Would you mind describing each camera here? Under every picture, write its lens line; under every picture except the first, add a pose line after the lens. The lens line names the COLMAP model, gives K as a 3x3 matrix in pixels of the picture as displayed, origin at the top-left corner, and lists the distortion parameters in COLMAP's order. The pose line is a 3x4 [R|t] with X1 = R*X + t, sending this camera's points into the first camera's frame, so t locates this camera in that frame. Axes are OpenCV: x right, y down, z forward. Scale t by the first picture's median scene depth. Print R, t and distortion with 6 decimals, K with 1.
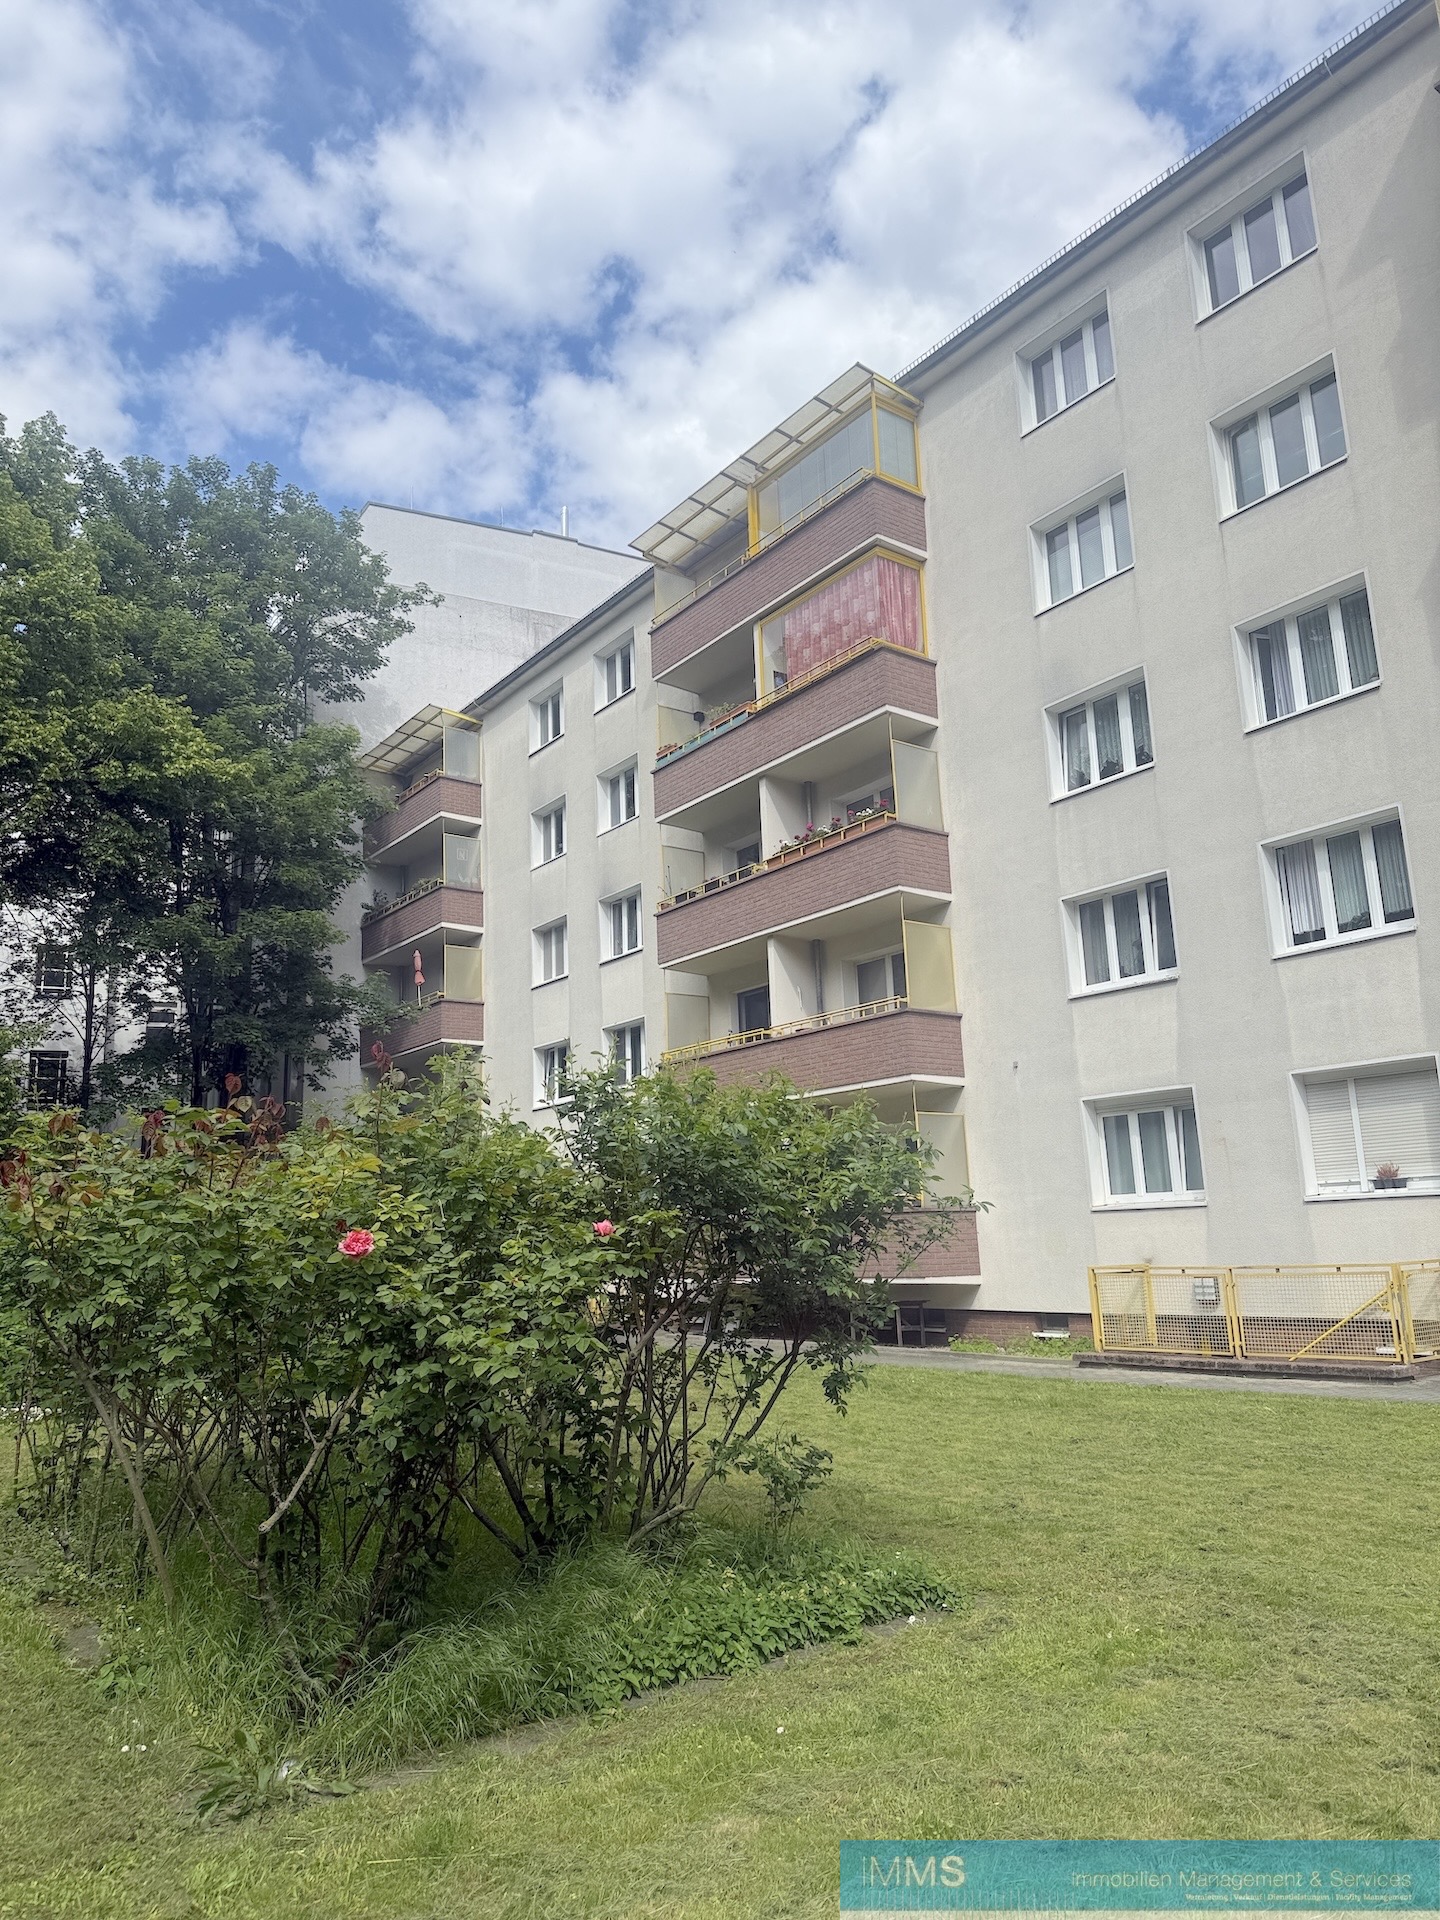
lens RADIAL K [[1315.0, 0, 720.0], [0, 1315.0, 960.0], [0, 0, 1]] dist [0.138206, -0.110681]
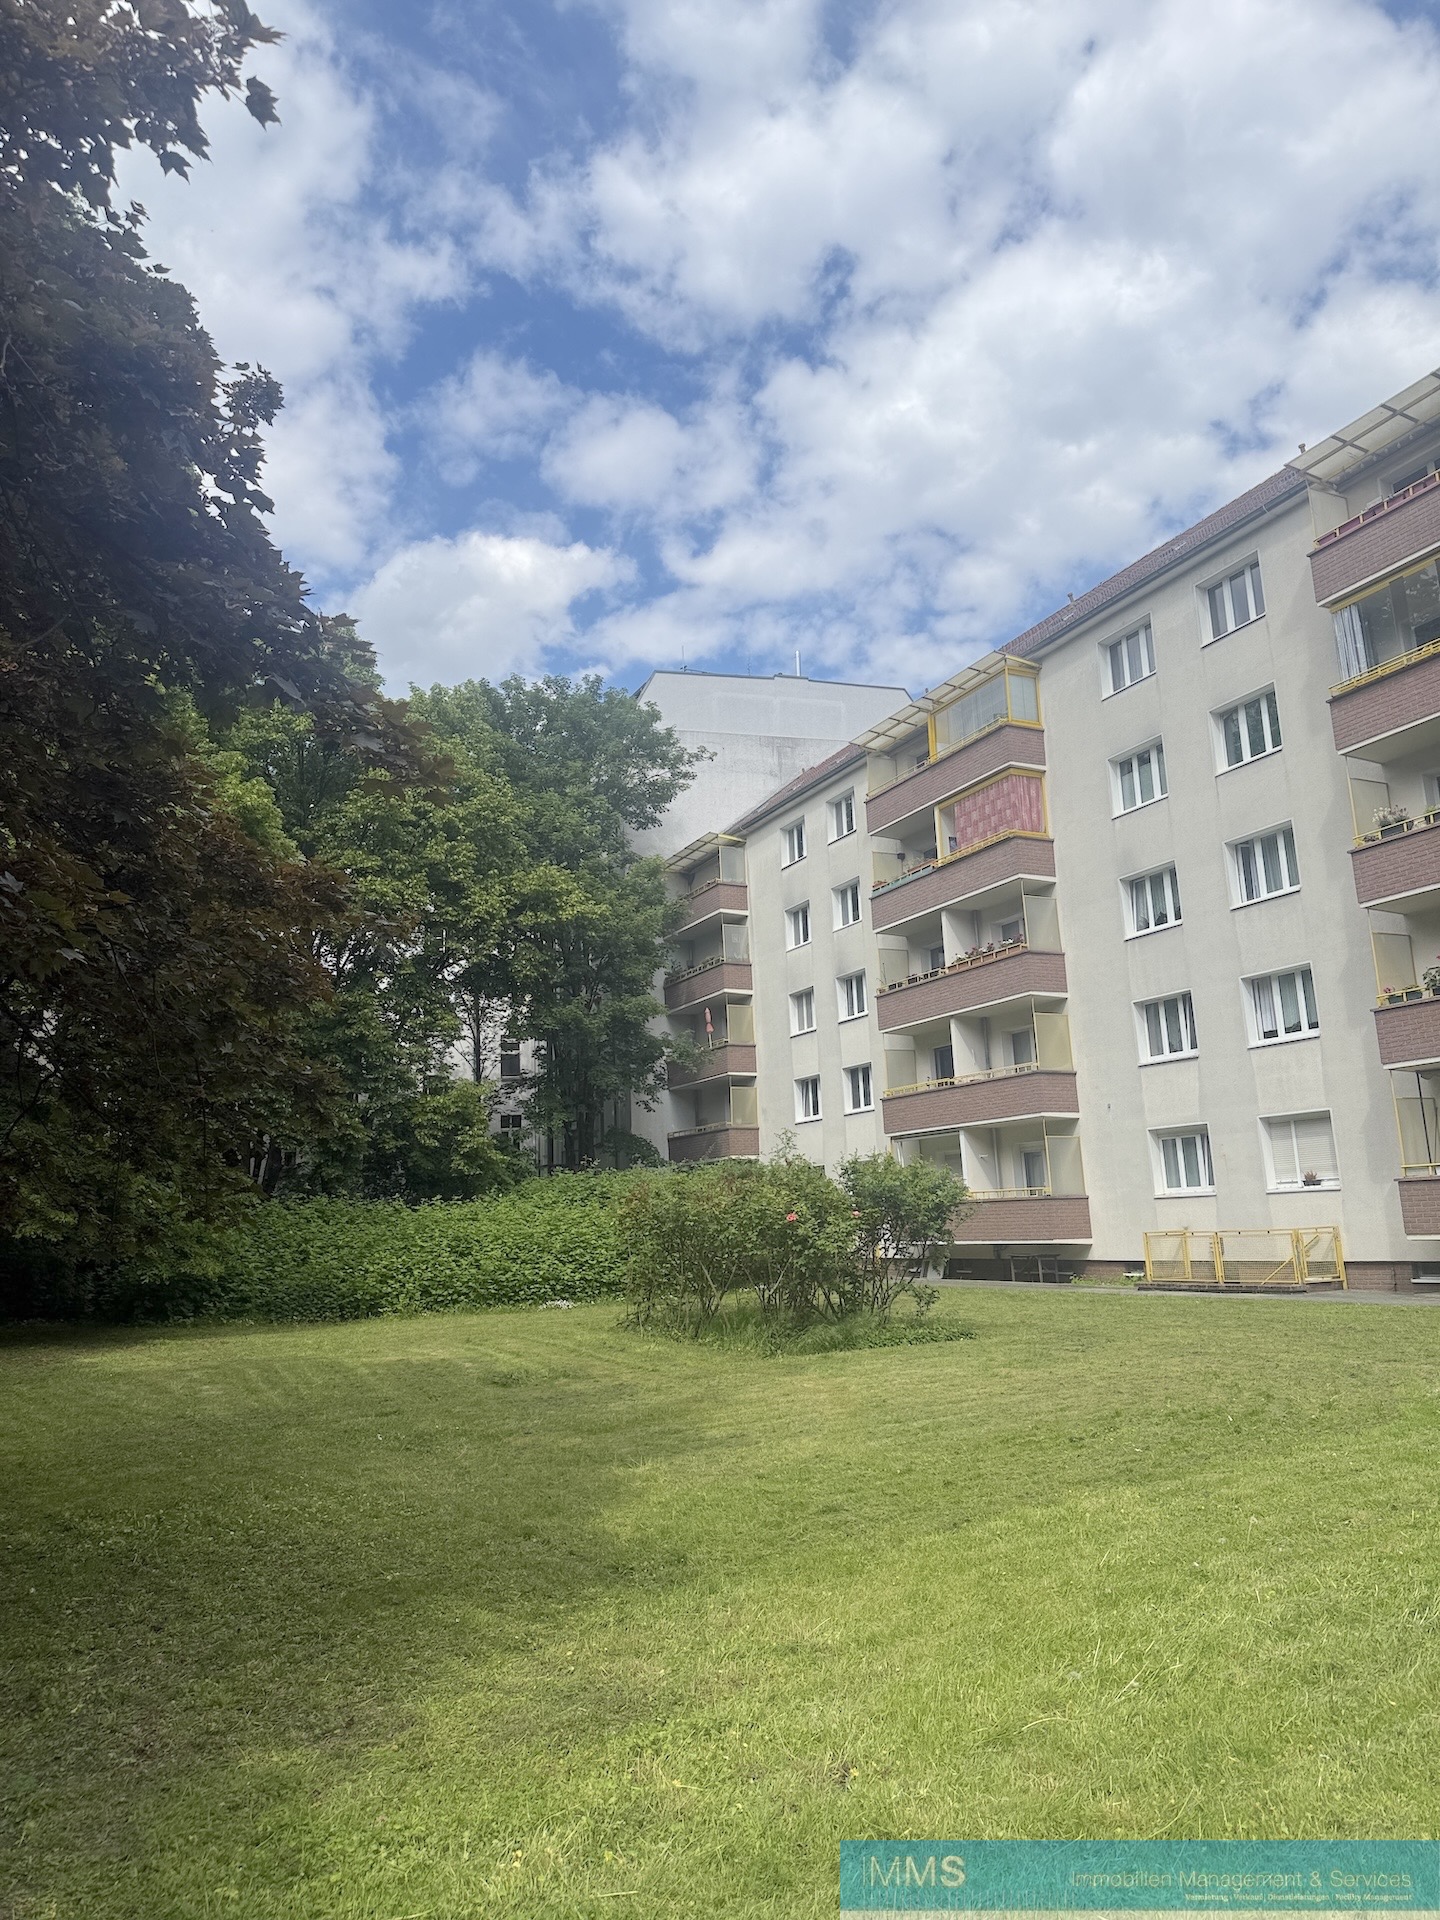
lens RADIAL K [[1354.8, 0, 718.8], [0, 1354.8, 967.9], [0, 0, 1]] dist [0.147214, -0.199975]
pose [[0.984089, -0.035750, -0.174044, 0.047648], [0.041108, 0.998782, 0.027277, -0.124319], [0.172857, -0.033998, 0.984360, -0.568766]]
